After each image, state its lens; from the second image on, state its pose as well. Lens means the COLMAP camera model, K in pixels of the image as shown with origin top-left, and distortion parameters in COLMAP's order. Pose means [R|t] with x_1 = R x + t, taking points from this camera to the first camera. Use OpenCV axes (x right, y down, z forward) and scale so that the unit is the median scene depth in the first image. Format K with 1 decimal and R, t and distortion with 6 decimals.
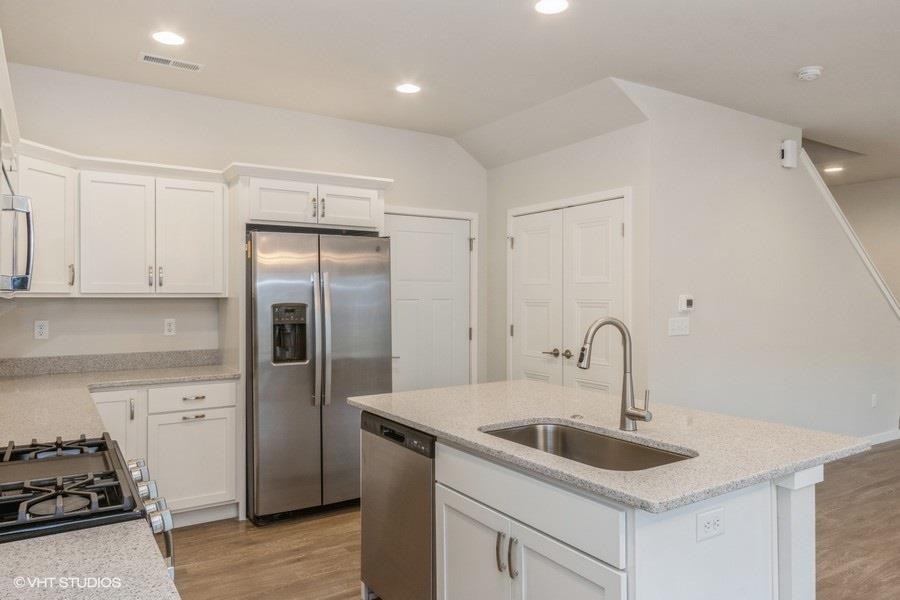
lens RADIAL K [[604.9, 0, 450.0], [0, 604.9, 300.0], [0, 0, 1]] dist [0.000588, 0.000780]
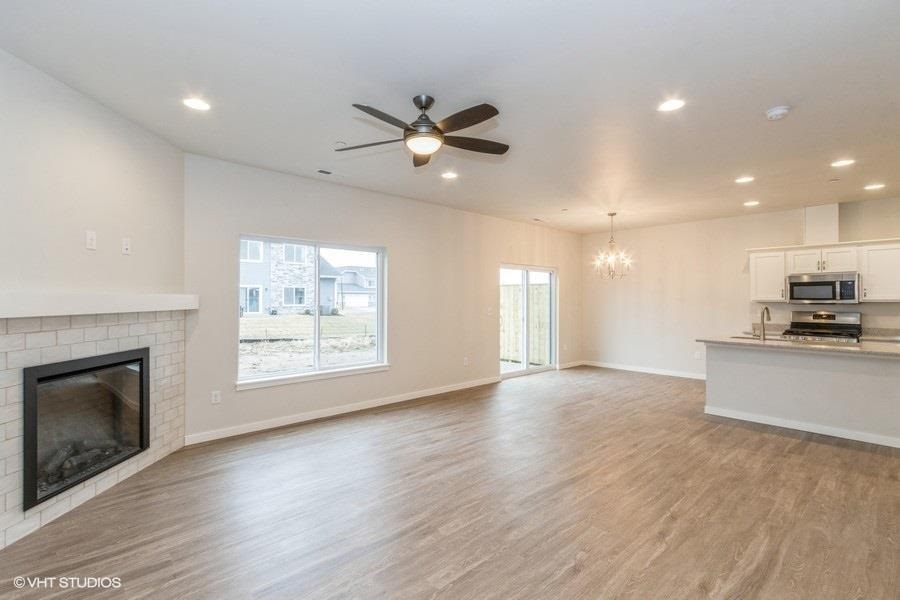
lens RADIAL K [[422.2, 0, 450.0], [0, 422.2, 300.0], [0, 0, 1]] dist [-0.000769, -0.000014]
pose [[-0.982297, -0.001657, -0.187324, 1.378636], [-0.001910, 0.999997, 0.001170, -0.008634], [0.187321, 0.001507, -0.982298, 1.687071]]
